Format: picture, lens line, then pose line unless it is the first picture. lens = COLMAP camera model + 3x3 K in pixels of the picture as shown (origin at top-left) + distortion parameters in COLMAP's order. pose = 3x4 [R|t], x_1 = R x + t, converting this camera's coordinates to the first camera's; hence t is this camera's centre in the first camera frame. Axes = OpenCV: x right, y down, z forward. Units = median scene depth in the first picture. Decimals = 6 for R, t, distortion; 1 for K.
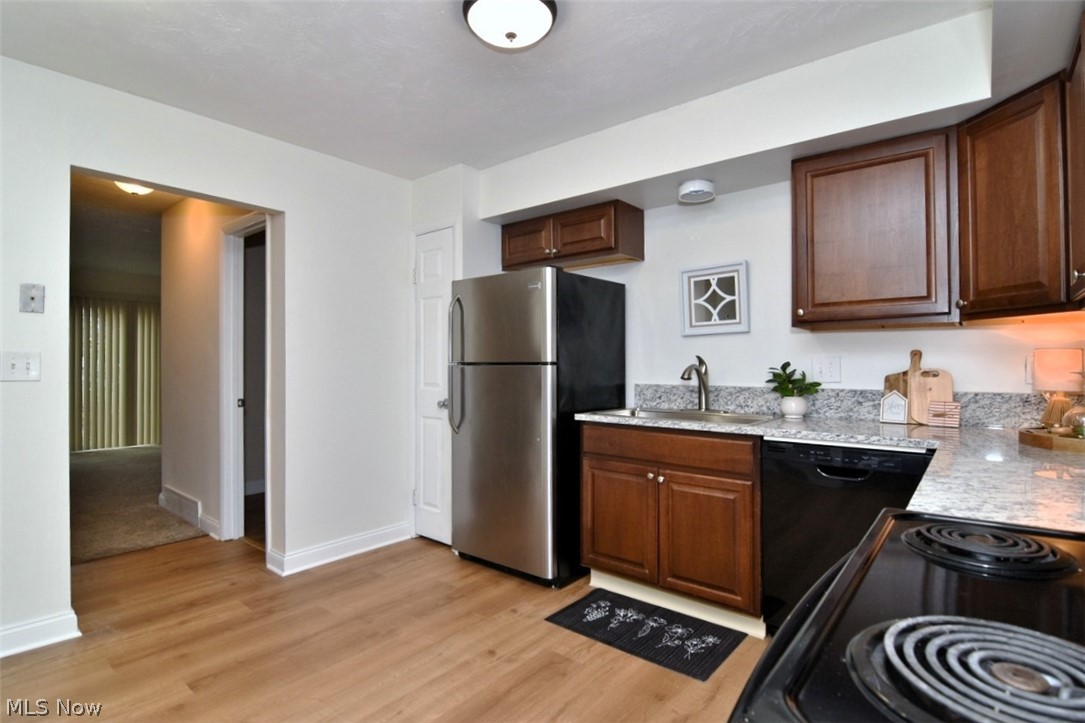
lens RADIAL K [[540.5, 0, 542.5], [0, 540.5, 361.5], [0, 0, 1]] dist [-0.001135, -0.013323]
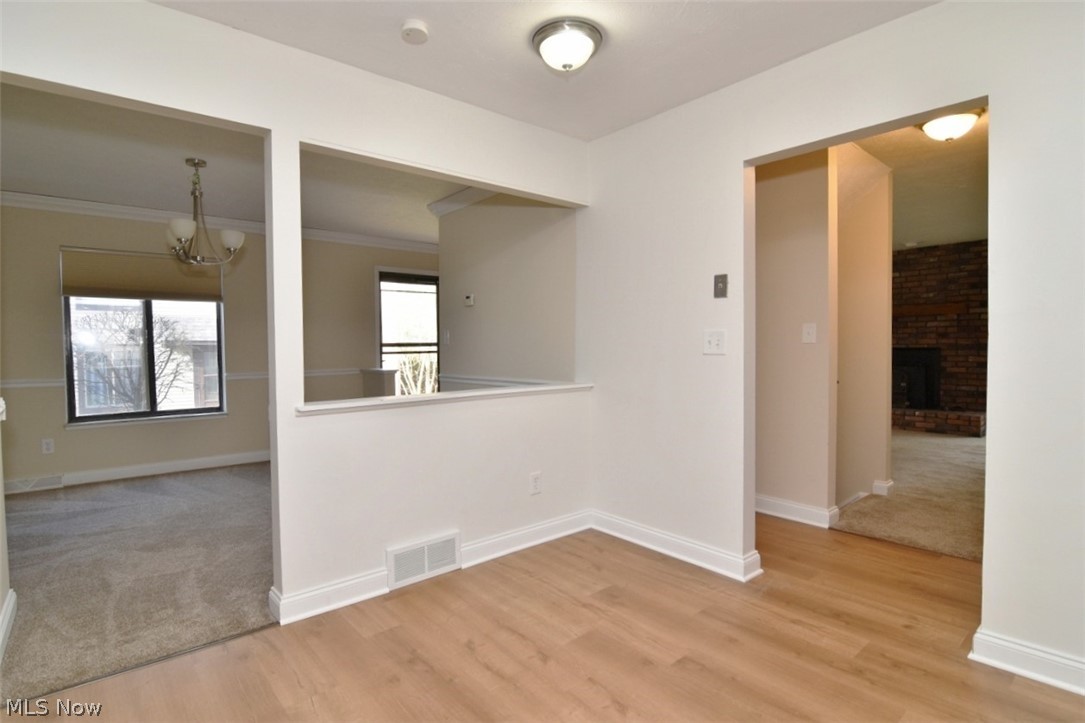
lens RADIAL K [[540.5, 0, 542.5], [0, 540.5, 361.5], [0, 0, 1]] dist [-0.001135, -0.013323]
pose [[-0.172956, 0.029681, -0.984482, 0.279168], [0.014760, 0.999512, 0.027541, 0.009184], [0.984819, -0.009767, -0.173309, 0.687847]]
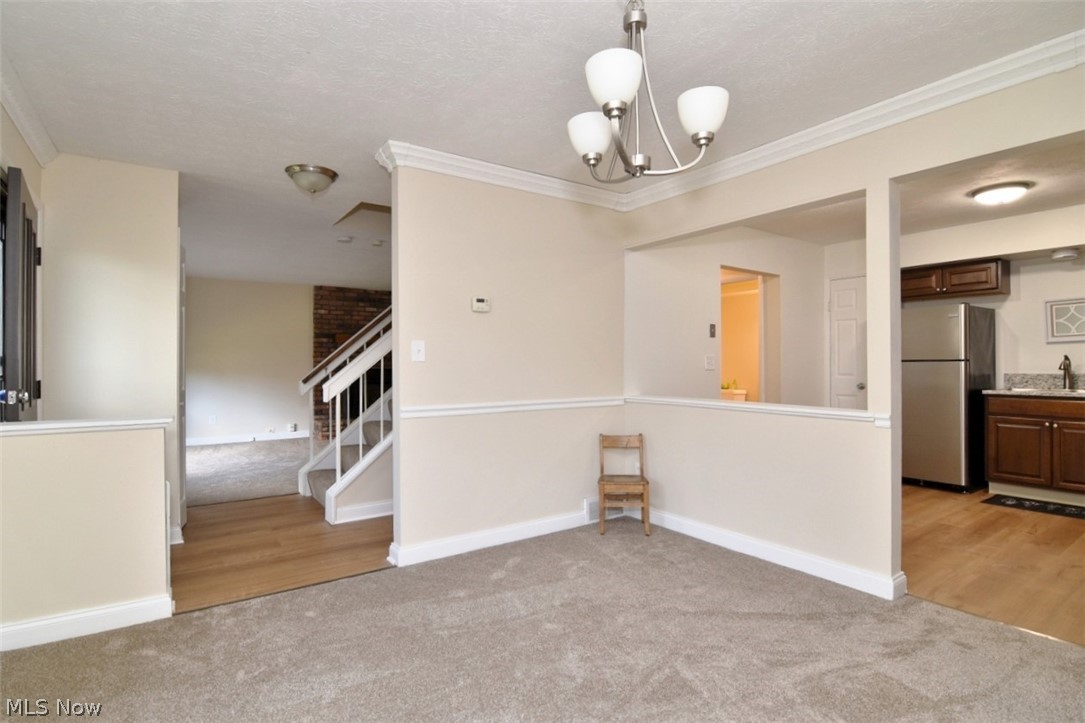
lens RADIAL K [[540.5, 0, 542.5], [0, 540.5, 361.5], [0, 0, 1]] dist [-0.001135, -0.013323]
pose [[0.964655, -0.005062, -0.263468, -0.887367], [0.005767, 0.999982, 0.001901, -0.003957], [0.263453, -0.003353, 0.964666, -1.057337]]
